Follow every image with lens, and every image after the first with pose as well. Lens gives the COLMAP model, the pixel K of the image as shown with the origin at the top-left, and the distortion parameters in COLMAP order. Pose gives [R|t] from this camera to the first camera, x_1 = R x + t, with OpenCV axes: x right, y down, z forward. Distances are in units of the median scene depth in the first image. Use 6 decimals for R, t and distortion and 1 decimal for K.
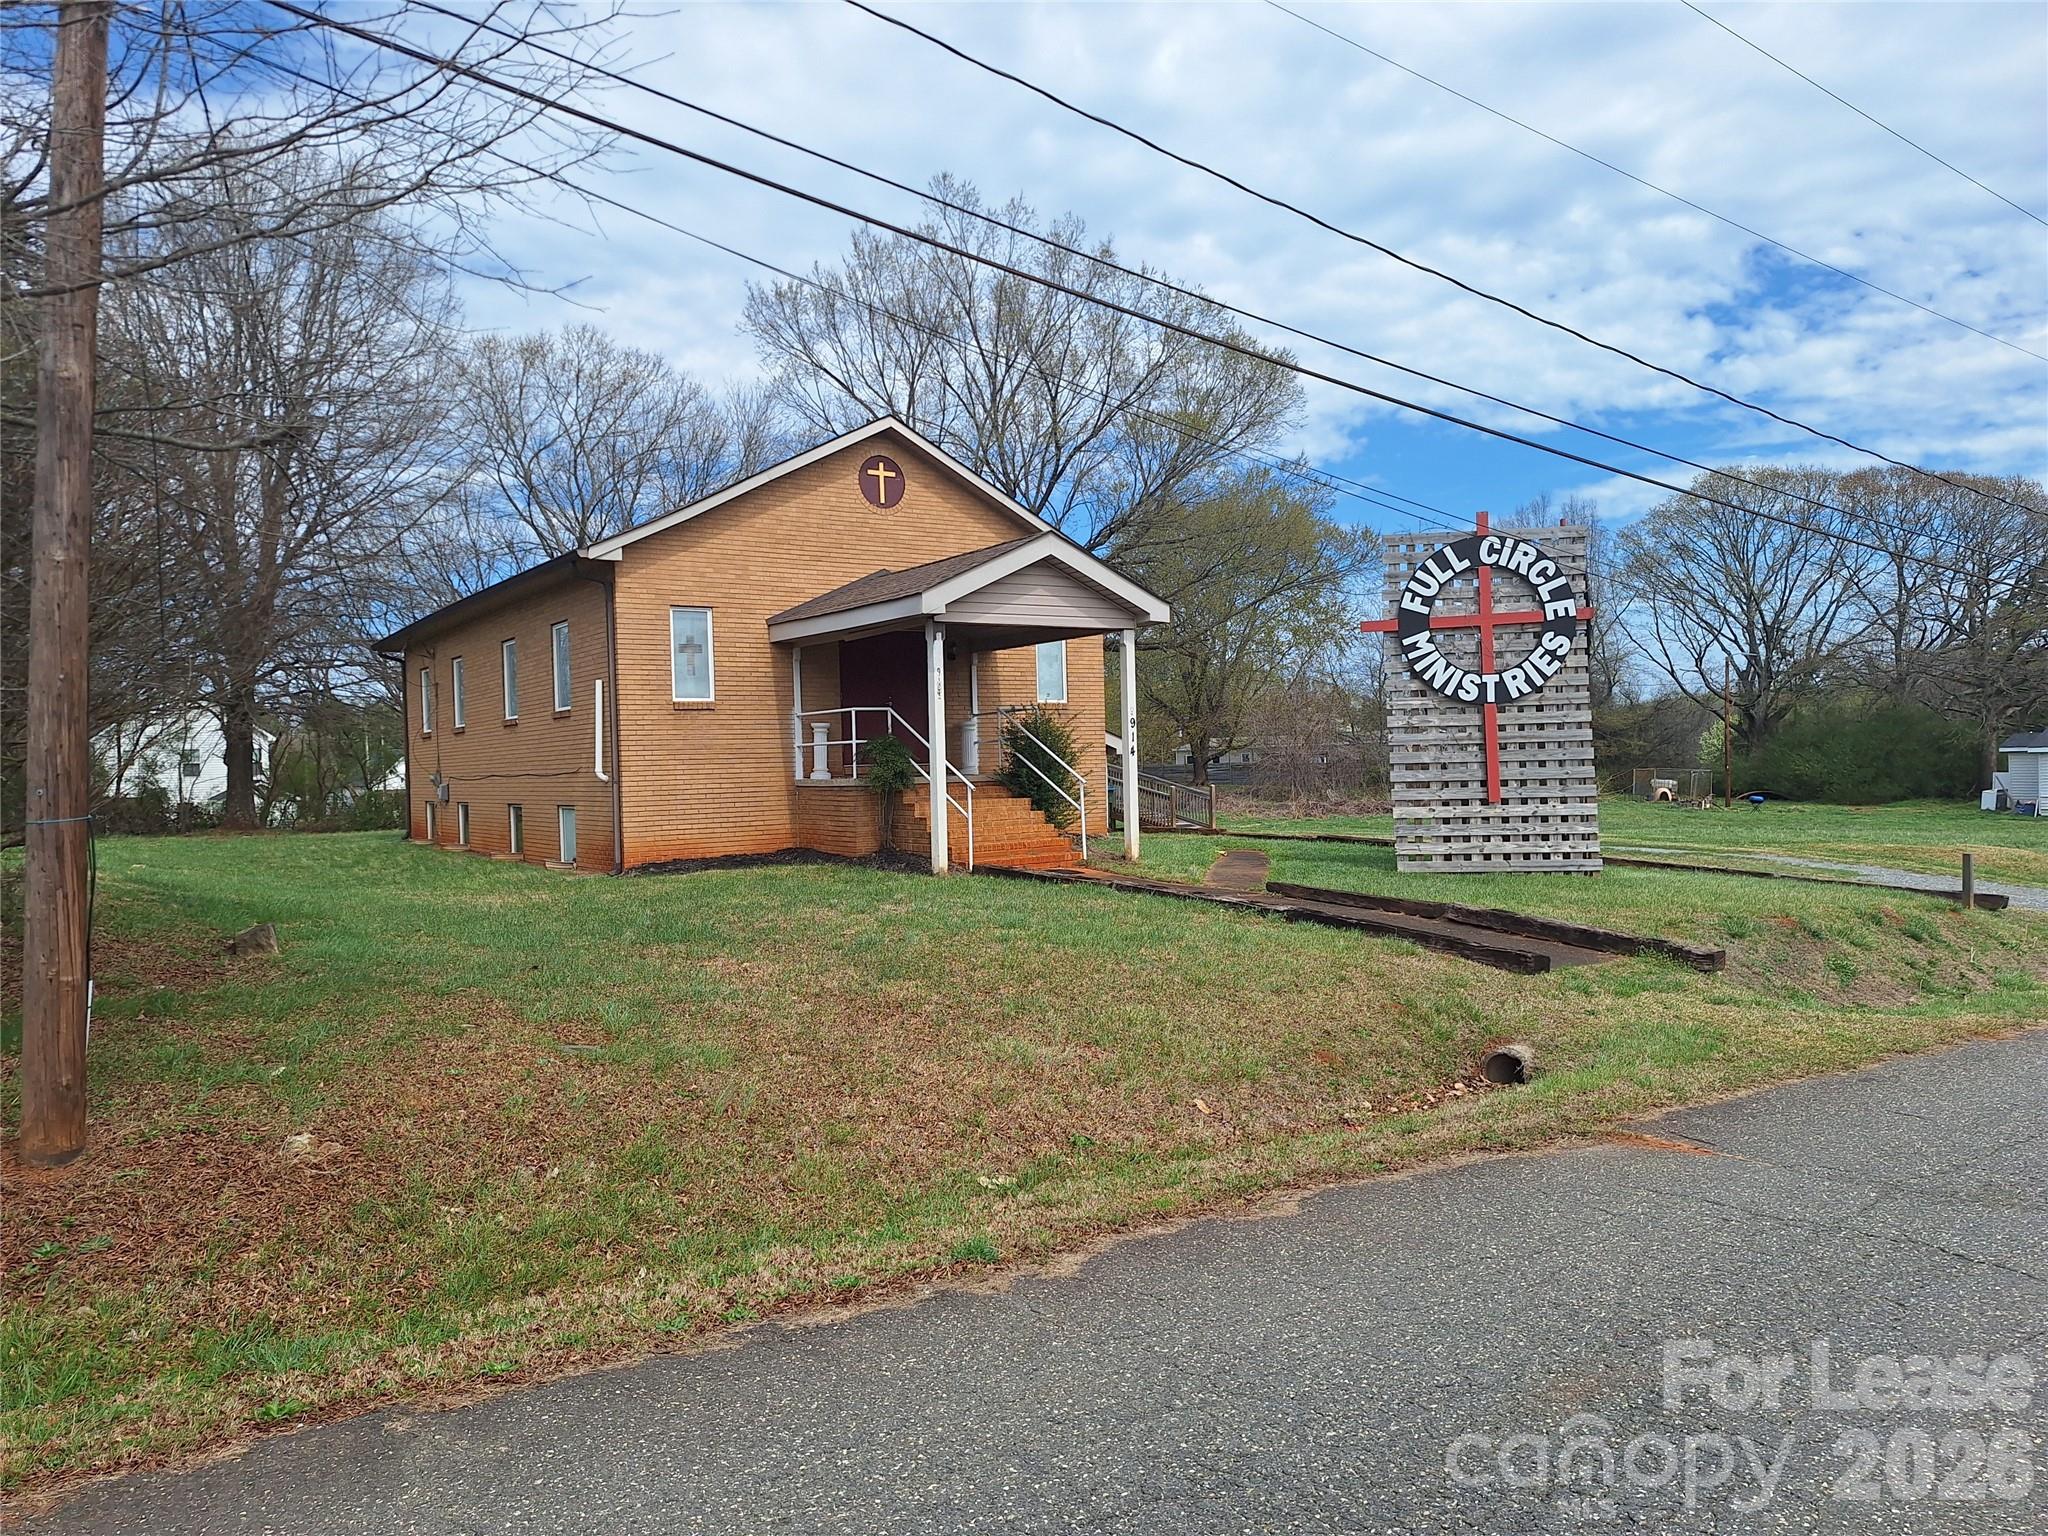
lens RADIAL K [[1381.5, 0, 1024.0], [0, 1381.5, 768.0], [0, 0, 1]] dist [0.034294, 0.000199]
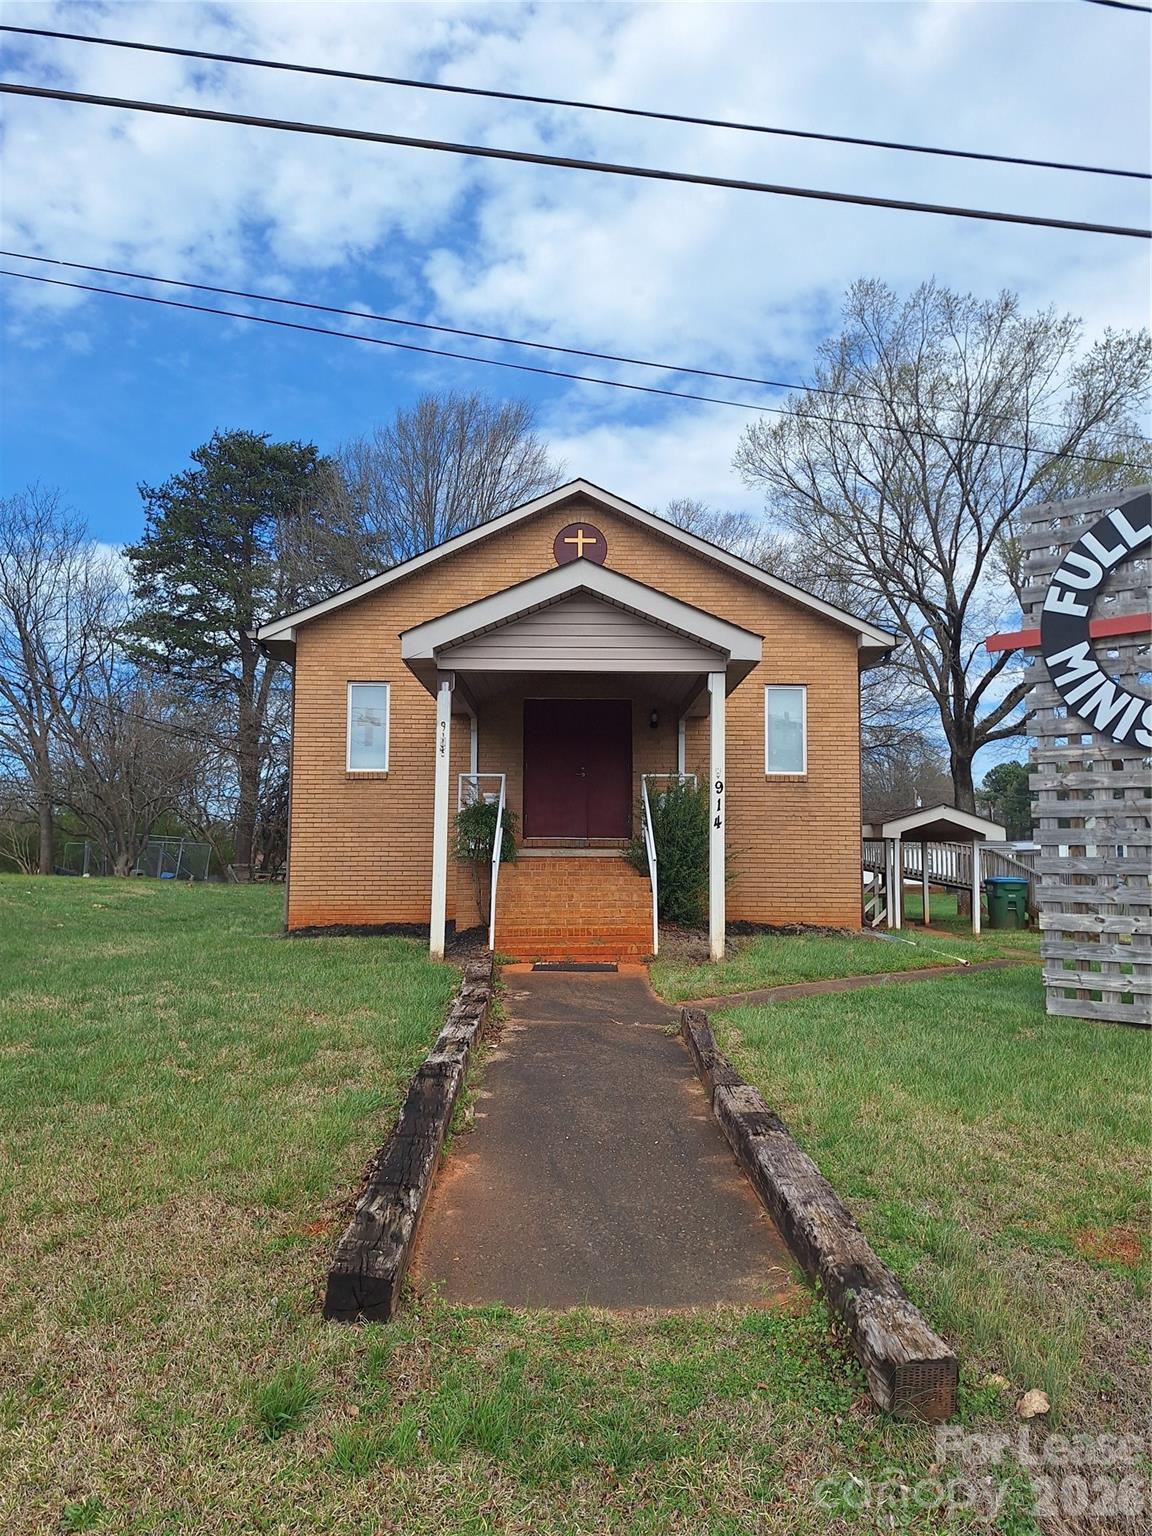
lens RADIAL K [[1051.8, 0, 576.0], [0, 1051.8, 768.0], [0, 0, 1]] dist [0.001094, 0.000727]
pose [[0.856787, -0.014544, -0.515465, 0.339106], [-0.026150, 0.997091, -0.071599, 0.001623], [0.515006, 0.074825, 0.853914, 0.459040]]
